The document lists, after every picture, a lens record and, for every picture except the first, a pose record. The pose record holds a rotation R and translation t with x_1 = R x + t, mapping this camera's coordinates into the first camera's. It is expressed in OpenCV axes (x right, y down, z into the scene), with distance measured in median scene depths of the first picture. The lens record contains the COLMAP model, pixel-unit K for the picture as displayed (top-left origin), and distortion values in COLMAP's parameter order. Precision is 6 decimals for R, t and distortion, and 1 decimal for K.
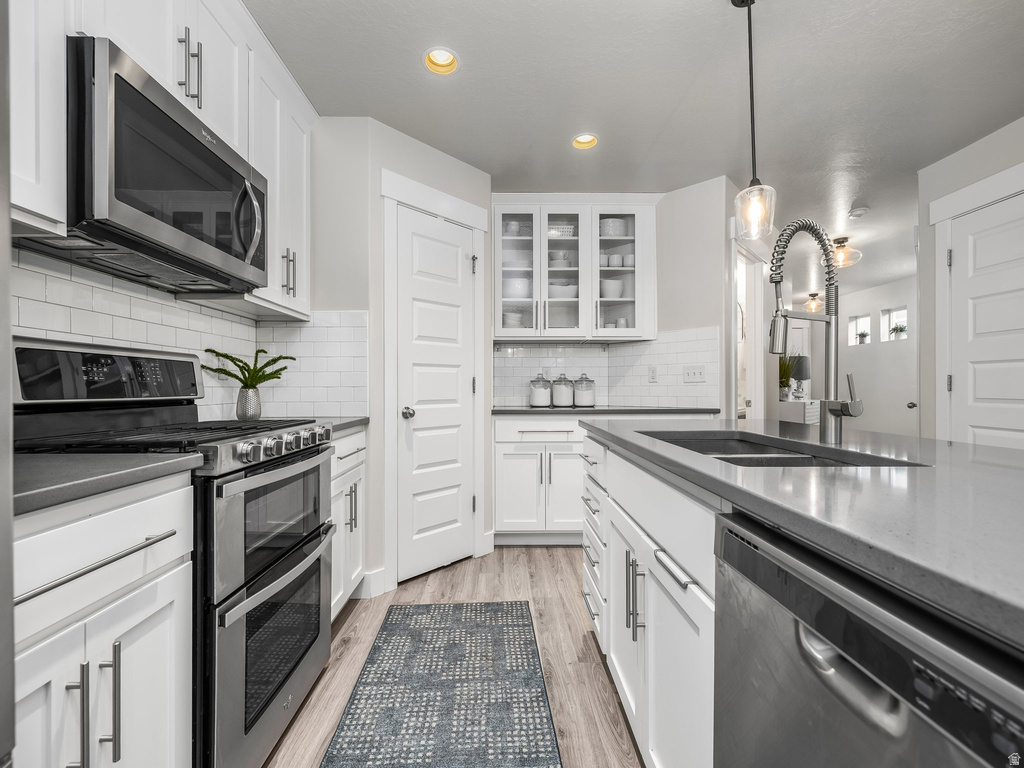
lens RADIAL K [[431.1, 0, 507.6], [0, 431.1, 388.4], [0, 0, 1]] dist [0.002891, 0.000200]
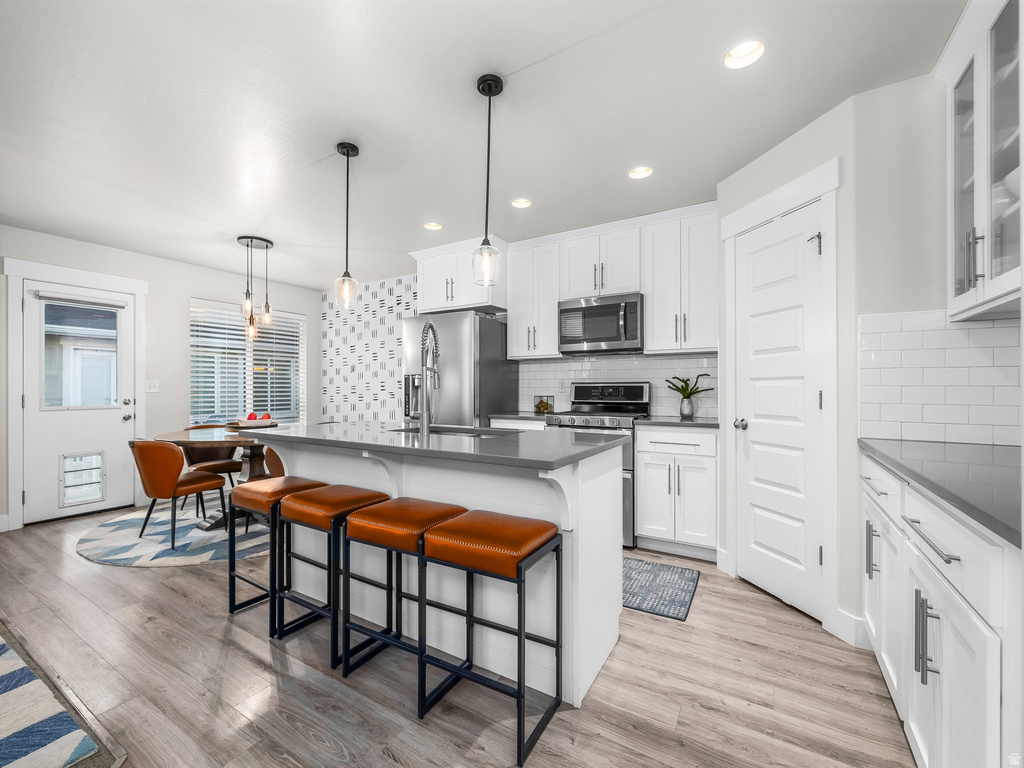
lens RADIAL K [[431.1, 0, 507.6], [0, 431.1, 388.4], [0, 0, 1]] dist [0.002891, 0.000200]
pose [[-0.532532, 0.003106, -0.846404, 0.948095], [0.001859, 0.999995, 0.002499, -0.035629], [0.846408, -0.000243, -0.532535, 1.023948]]
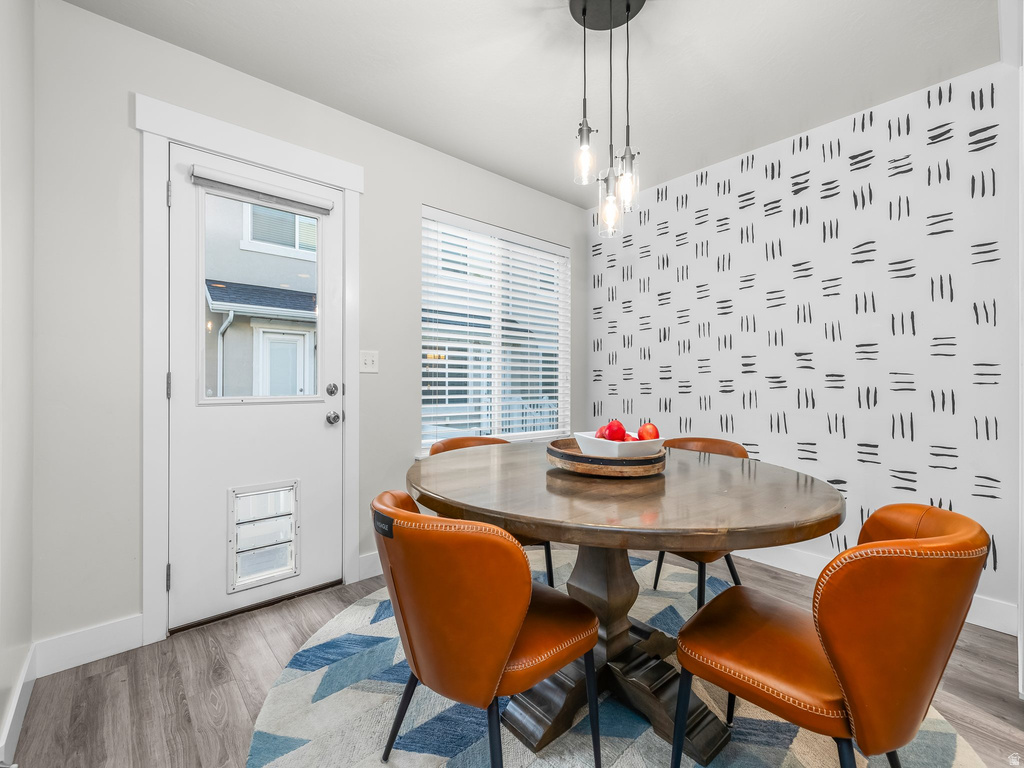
lens RADIAL K [[452.7, 0, 512.0], [0, 452.7, 384.0], [0, 0, 1]] dist [0.004015, 0.000274]
pose [[-0.754156, 0.002466, -0.656691, 0.655369], [-0.002763, 0.999972, 0.006928, -0.001207], [0.656690, 0.007040, -0.754128, -0.150220]]
